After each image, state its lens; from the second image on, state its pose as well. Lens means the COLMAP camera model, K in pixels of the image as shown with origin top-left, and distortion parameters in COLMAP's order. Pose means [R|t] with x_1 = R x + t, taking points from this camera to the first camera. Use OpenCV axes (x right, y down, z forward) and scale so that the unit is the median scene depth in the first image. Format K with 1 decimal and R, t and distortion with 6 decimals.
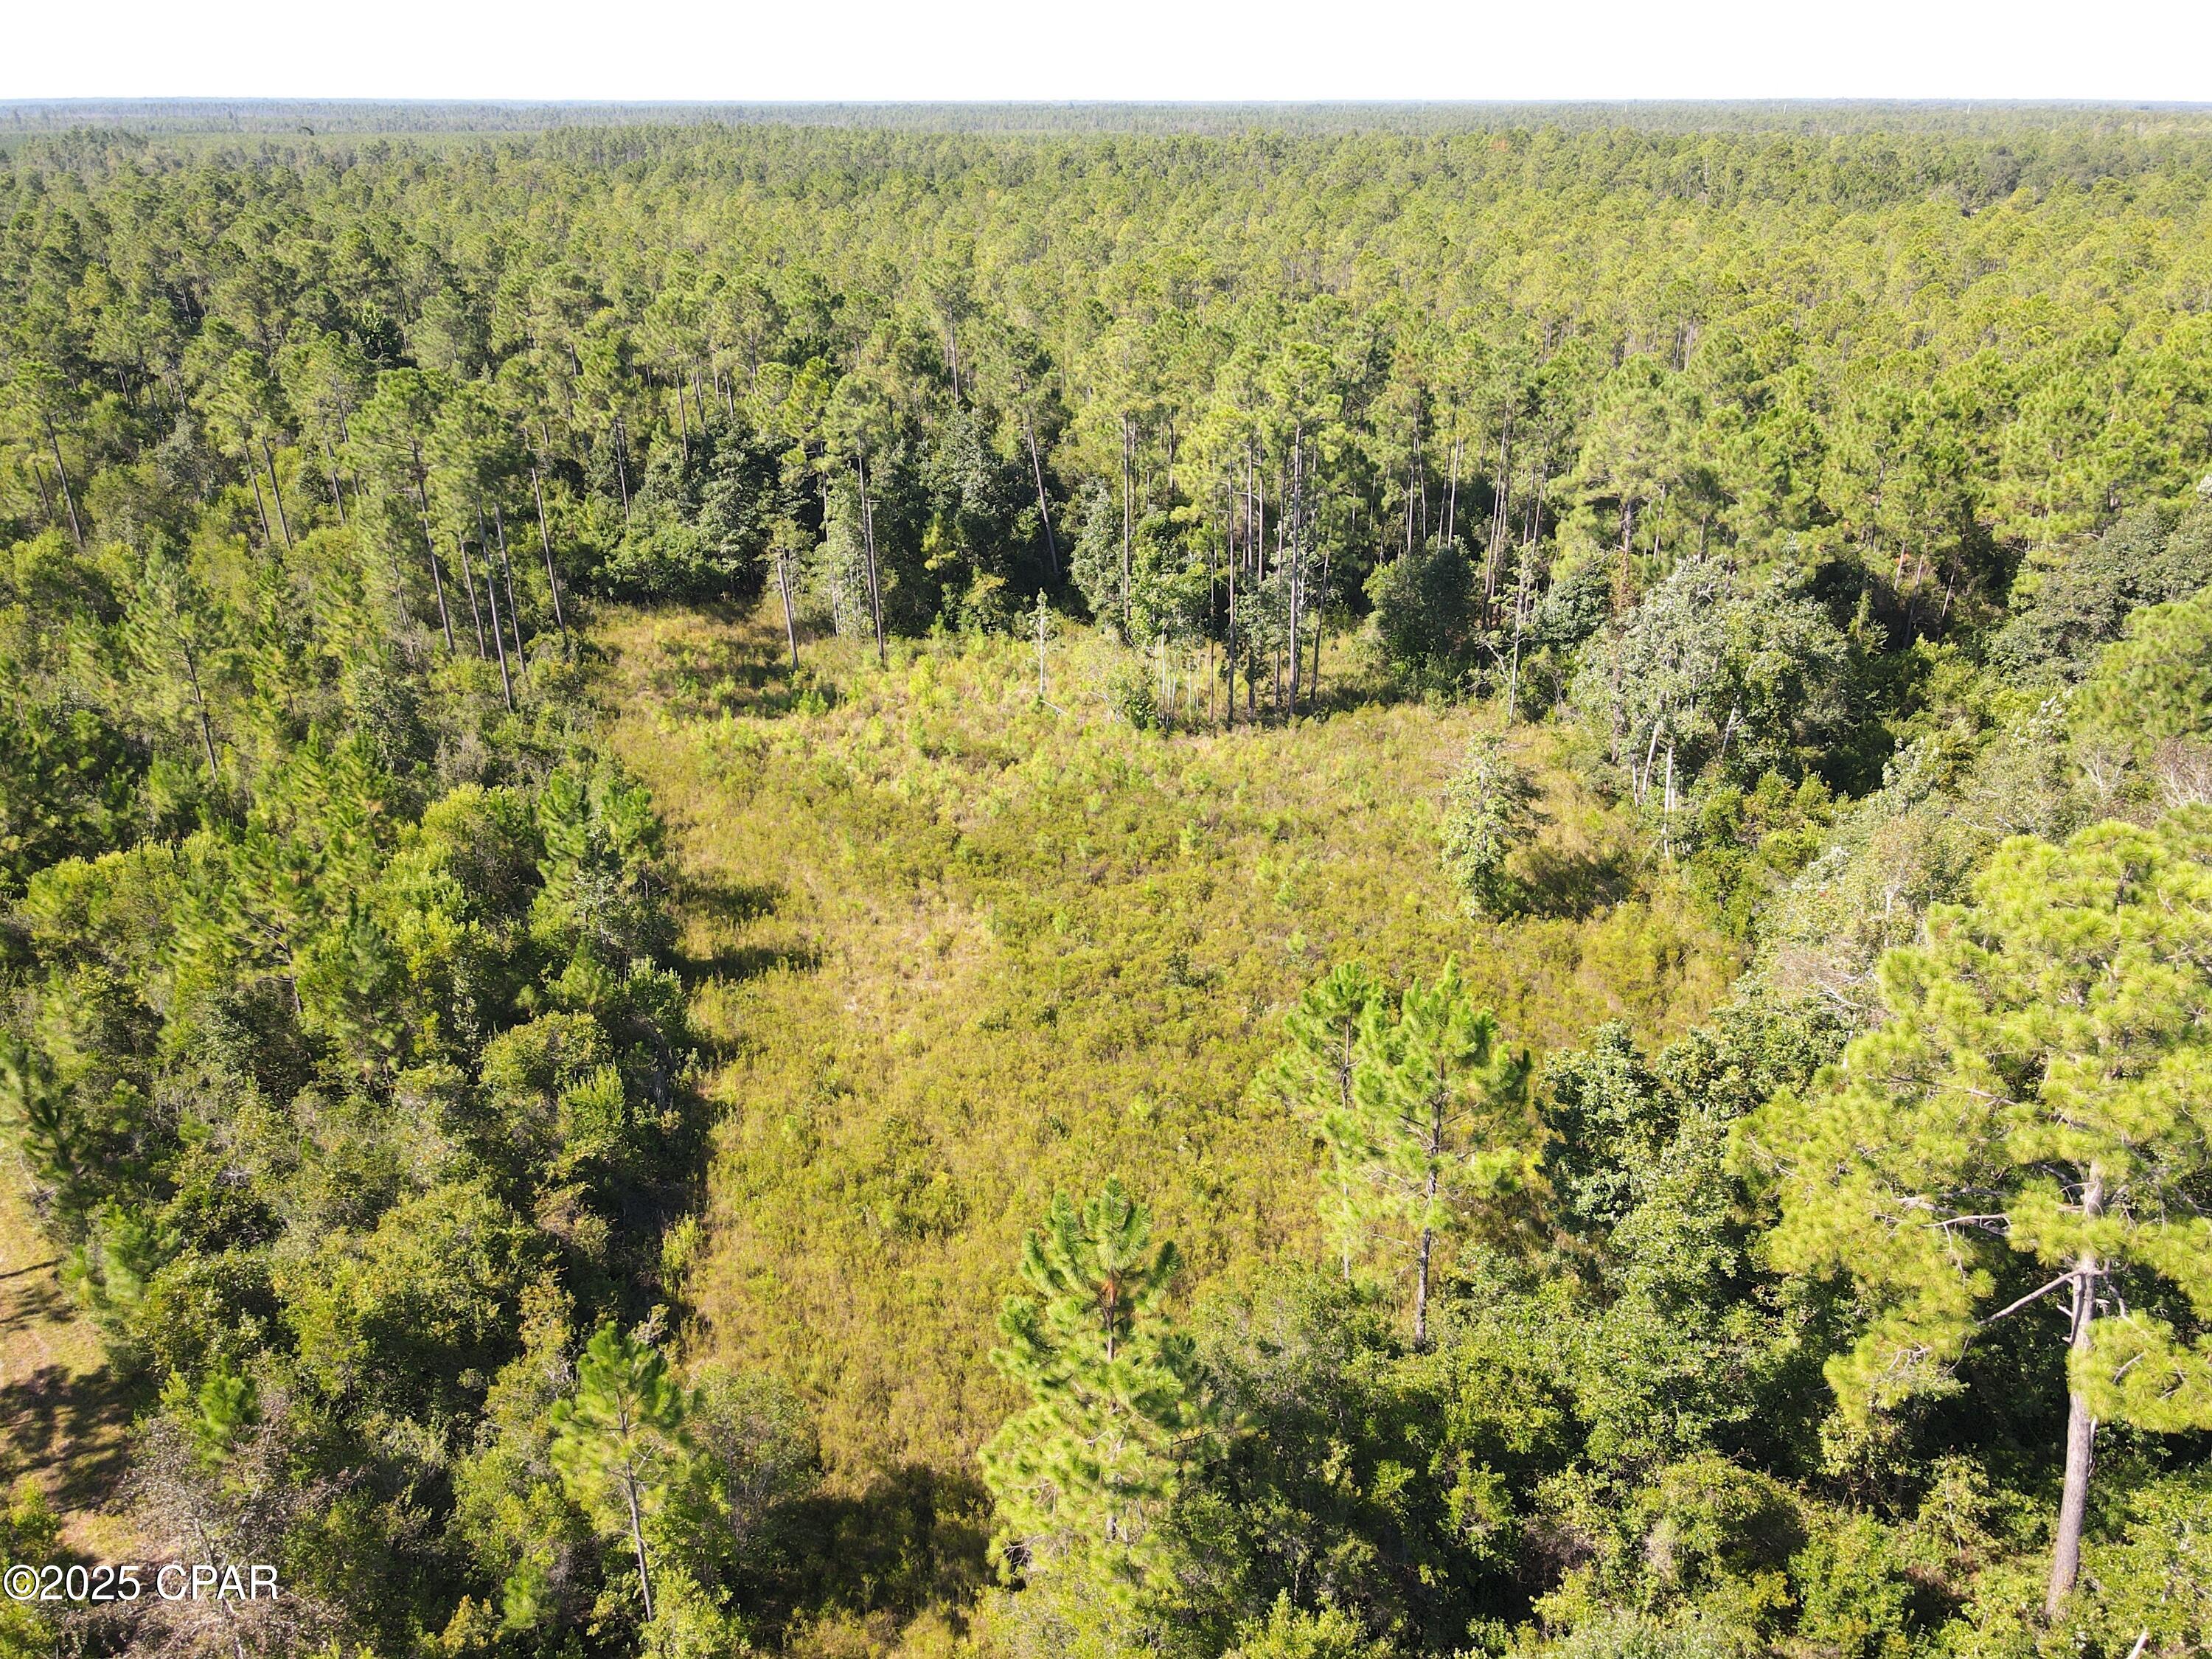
lens RADIAL K [[1559.9, 0, 1103.2], [0, 1559.9, 815.0], [0, 0, 1]] dist [0.034487, 0.003232]
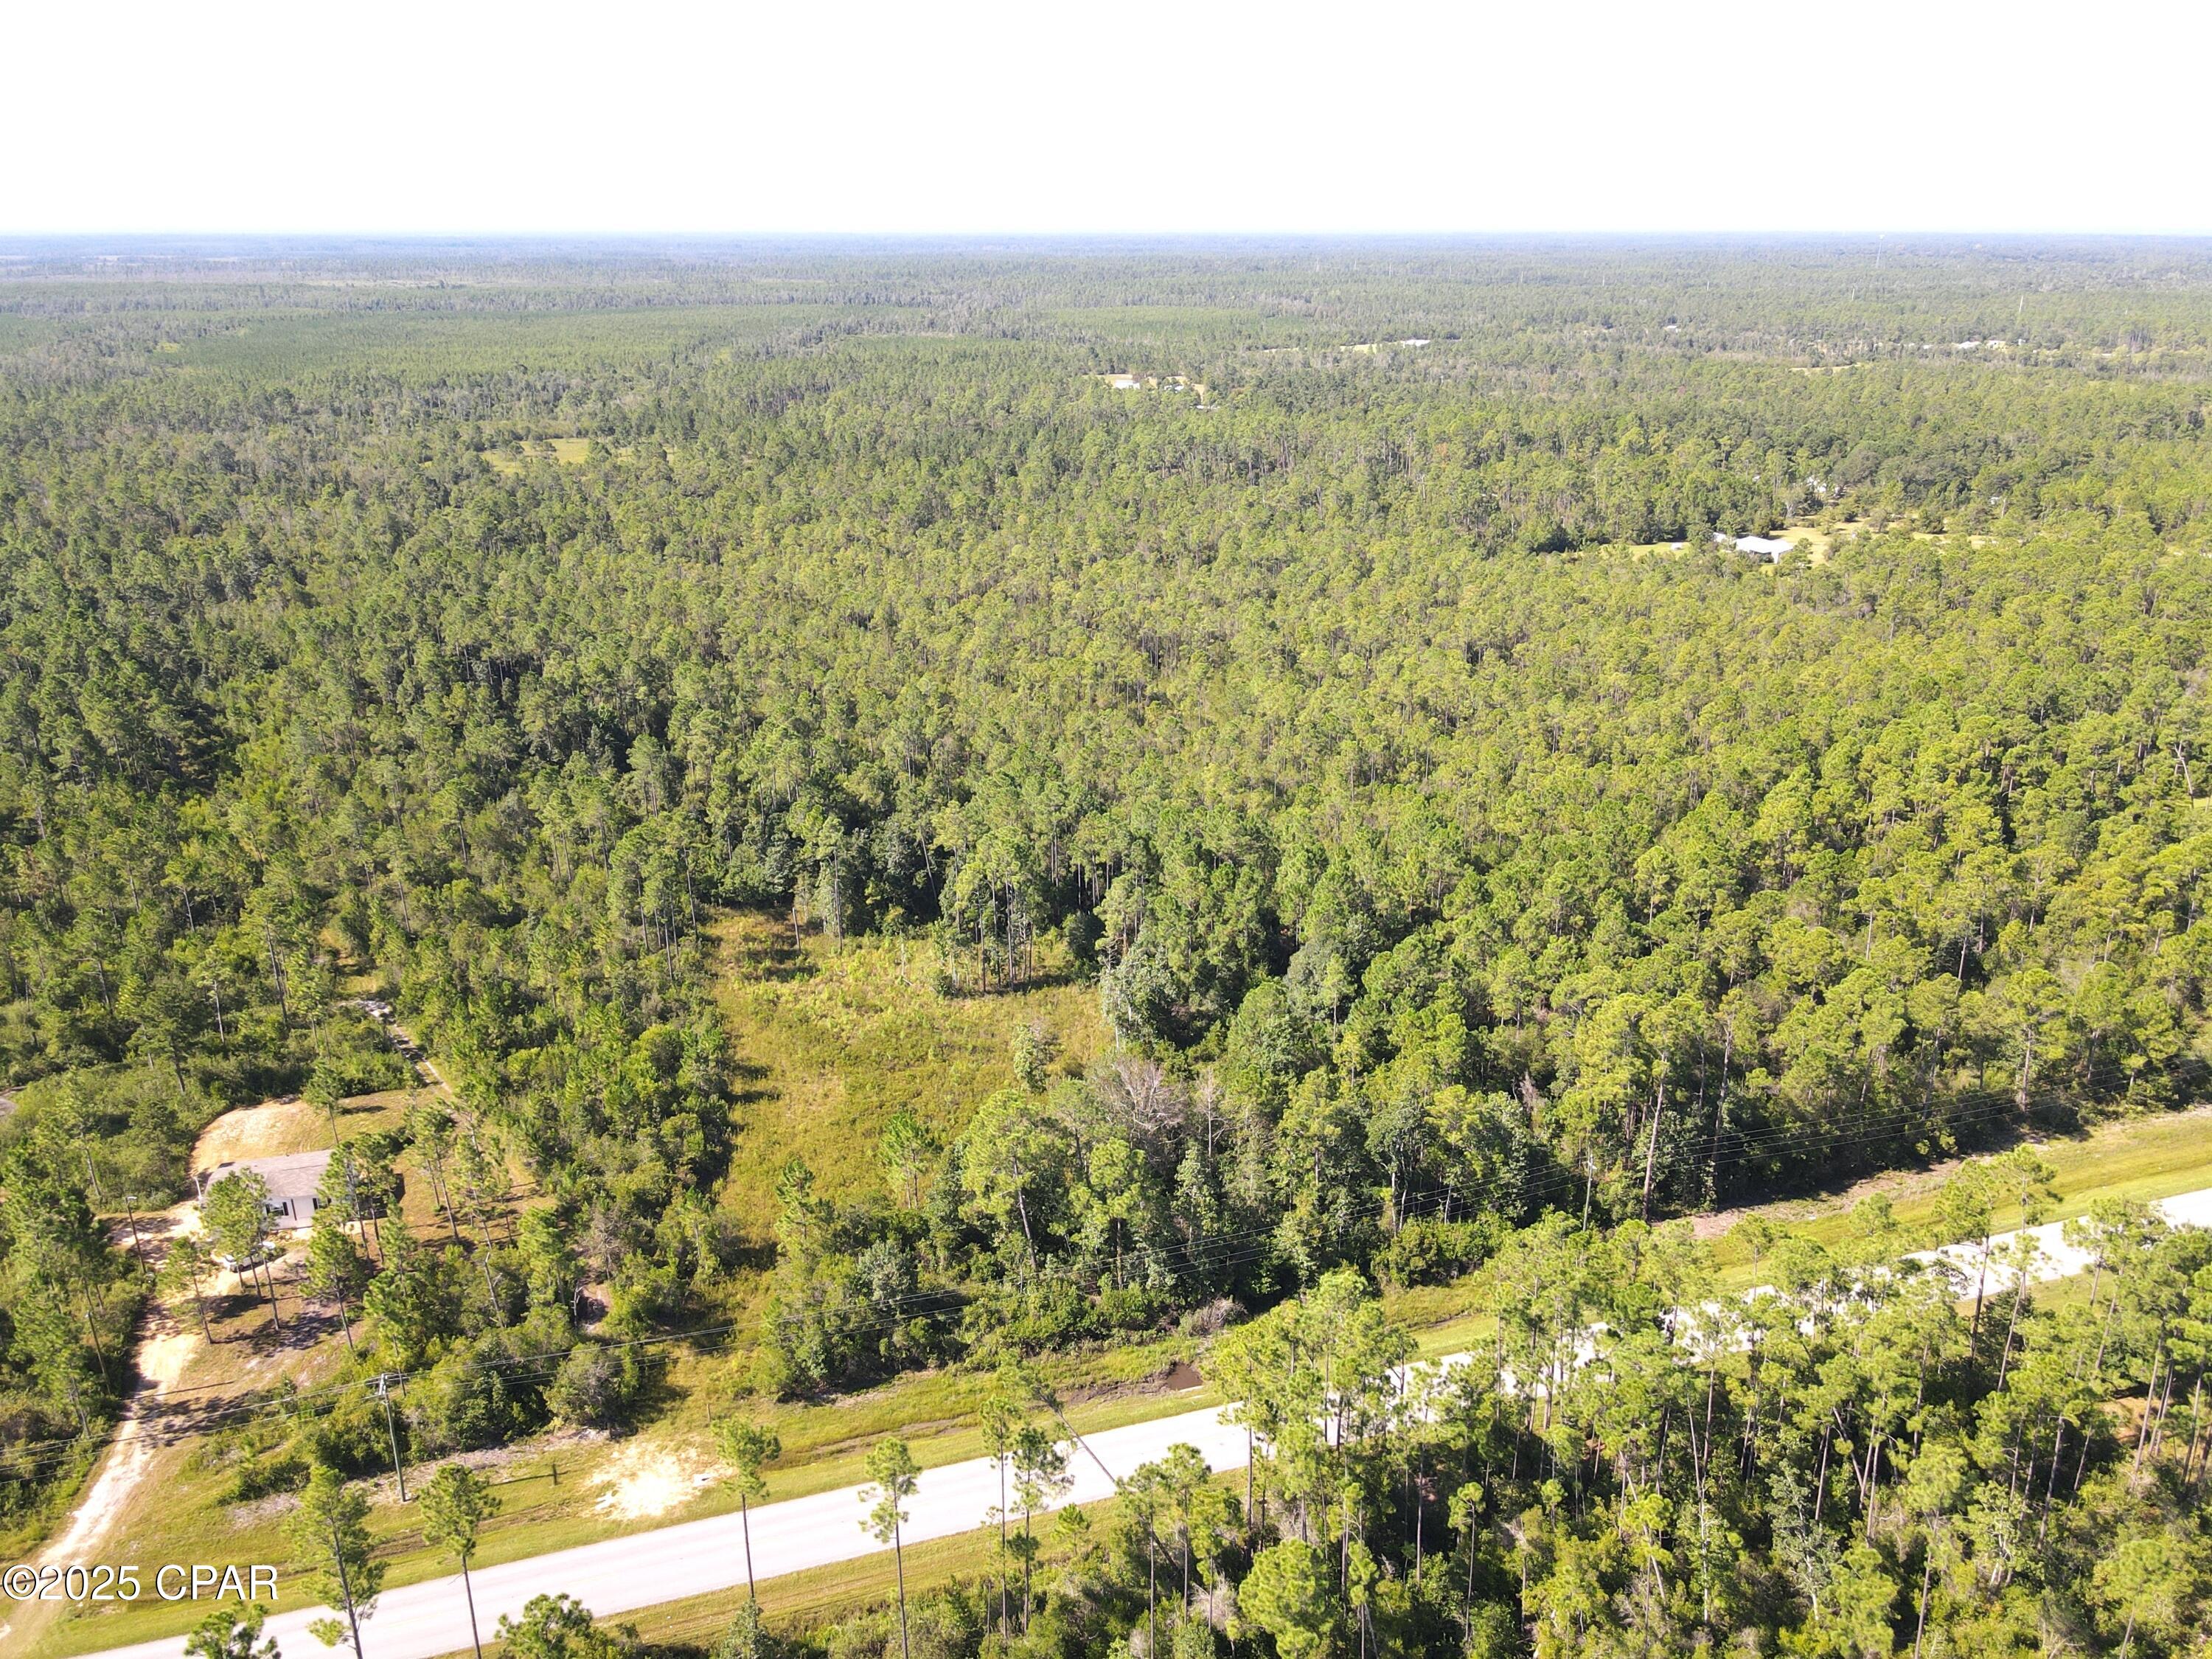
lens RADIAL K [[1559.9, 0, 1105.1], [0, 1559.9, 841.8], [0, 0, 1]] dist [0.034487, 0.003232]
pose [[0.996402, 0.030714, -0.078991, 0.522963], [-0.034659, 0.998194, -0.049070, -0.211473], [0.077341, 0.051631, 0.995667, -1.511698]]
